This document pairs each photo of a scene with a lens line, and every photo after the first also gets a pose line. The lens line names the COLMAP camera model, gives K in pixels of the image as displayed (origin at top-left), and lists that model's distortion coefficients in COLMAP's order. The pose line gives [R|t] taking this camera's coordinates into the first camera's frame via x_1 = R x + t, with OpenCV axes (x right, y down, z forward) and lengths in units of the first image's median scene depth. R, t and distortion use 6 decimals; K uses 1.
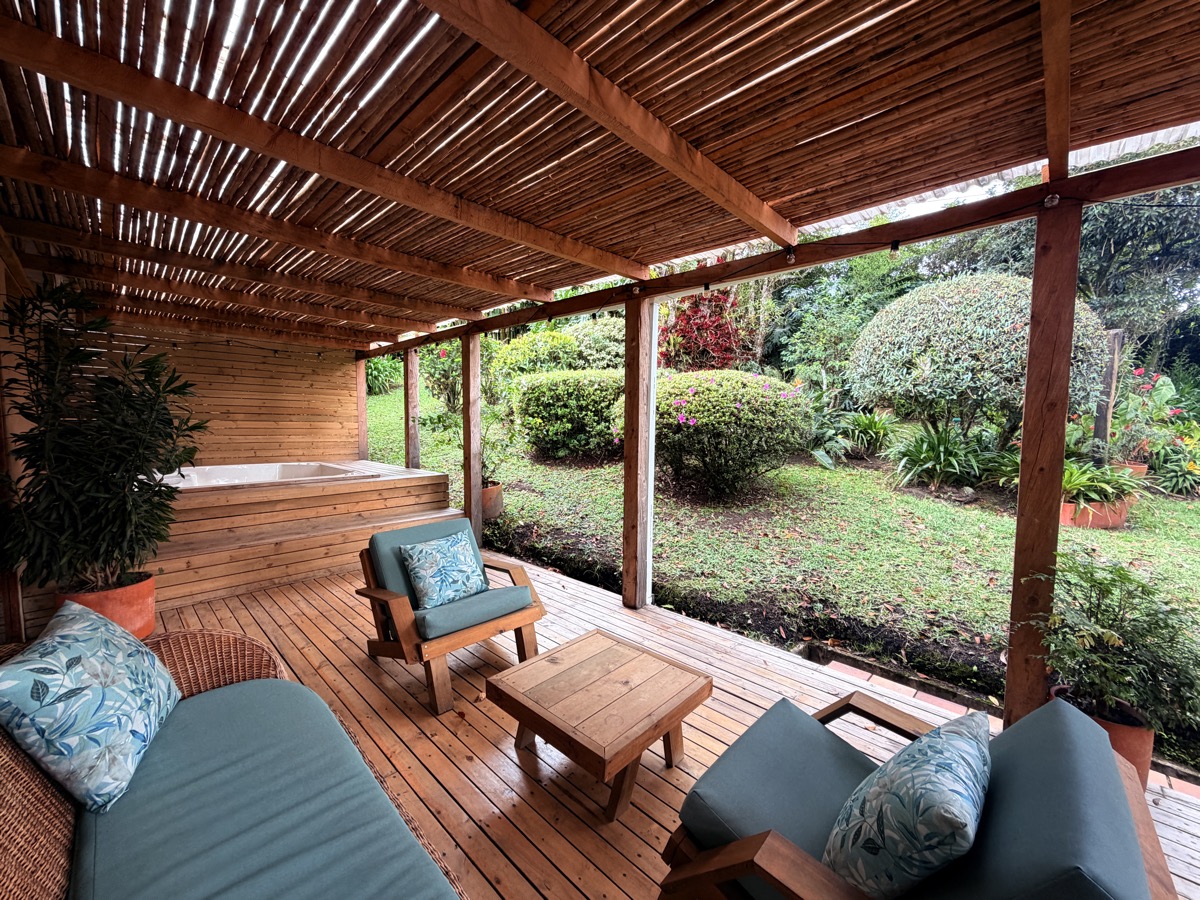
lens RADIAL K [[474.7, 0, 592.9], [0, 474.7, 452.3], [0, 0, 1]] dist [0.000268, -0.000149]
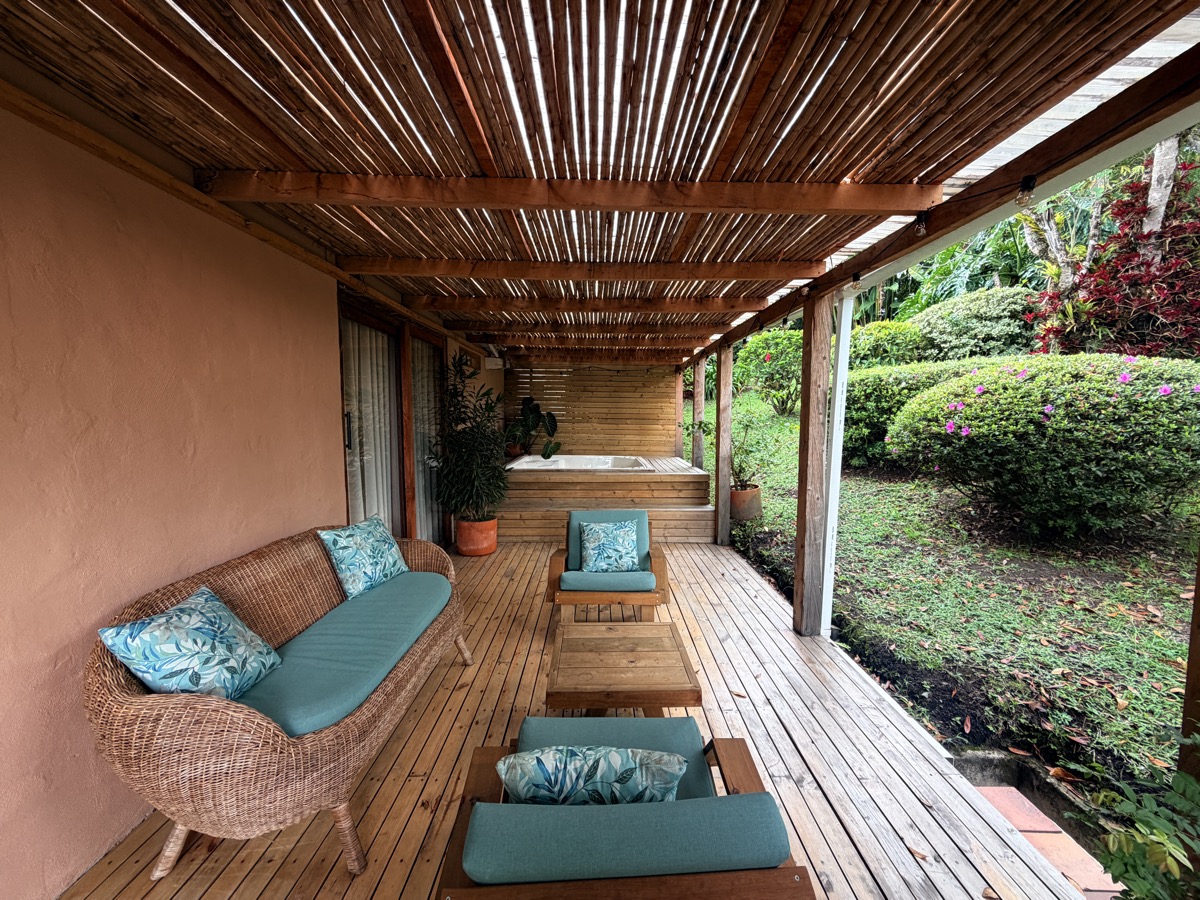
lens RADIAL K [[474.7, 0, 598.6], [0, 474.7, 451.5], [0, 0, 1]] dist [0.000268, -0.000149]
pose [[0.698407, 0.047897, -0.714096, 0.351770], [-0.046185, 0.998695, 0.021816, -0.022136], [0.714209, 0.017744, 0.699708, 0.050672]]
